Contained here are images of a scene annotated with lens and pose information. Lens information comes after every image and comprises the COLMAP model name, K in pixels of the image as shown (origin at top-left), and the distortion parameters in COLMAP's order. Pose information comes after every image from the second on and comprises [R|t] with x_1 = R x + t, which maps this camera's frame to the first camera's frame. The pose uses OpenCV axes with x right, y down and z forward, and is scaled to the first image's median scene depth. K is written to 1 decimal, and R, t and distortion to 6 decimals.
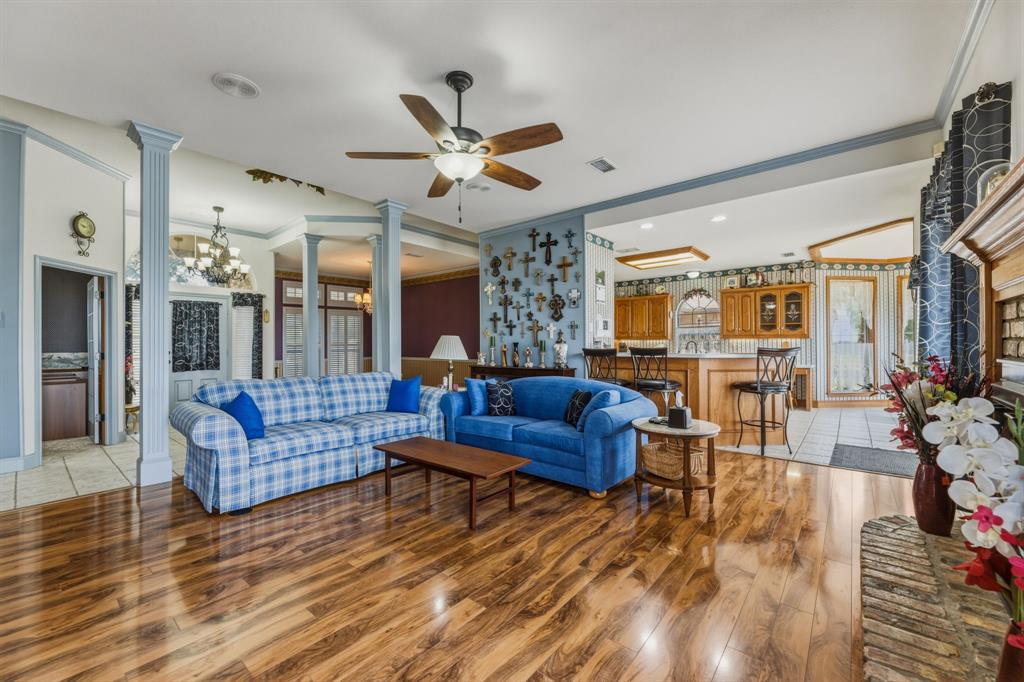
lens RADIAL K [[414.3, 0, 510.7], [0, 414.3, 345.4], [0, 0, 1]] dist [-0.006587, -0.000012]
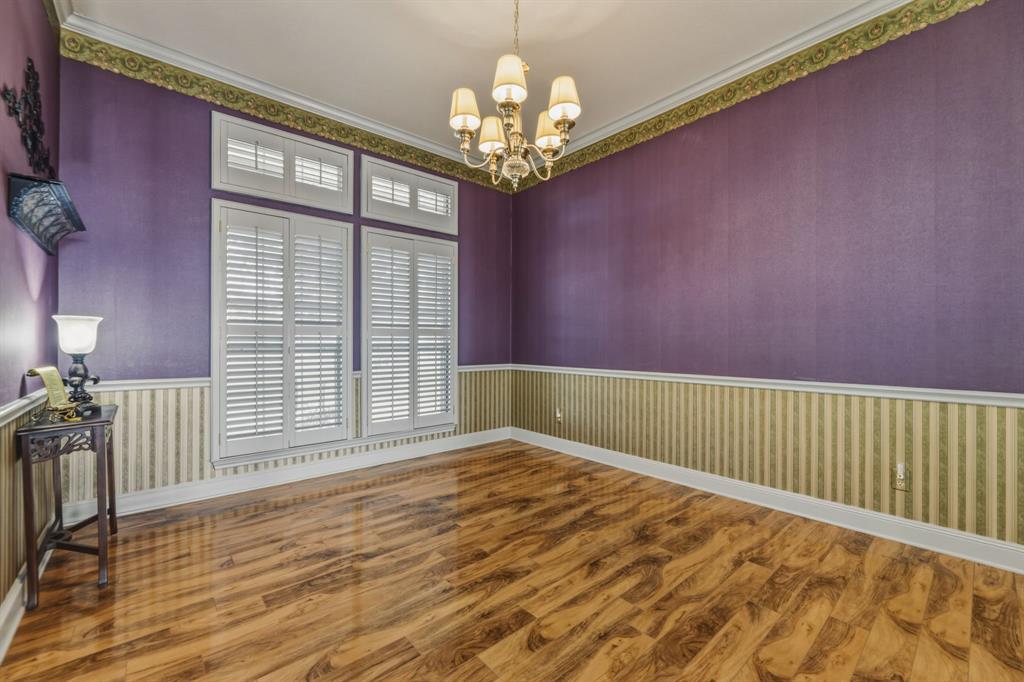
lens RADIAL K [[414.3, 0, 510.6], [0, 414.3, 341.2], [0, 0, 1]] dist [-0.006587, -0.000012]
pose [[0.987893, 0.015688, -0.154340, -0.261481], [-0.015770, 0.999875, 0.000689, 0.005518], [0.154332, 0.001753, 0.988018, 0.668012]]
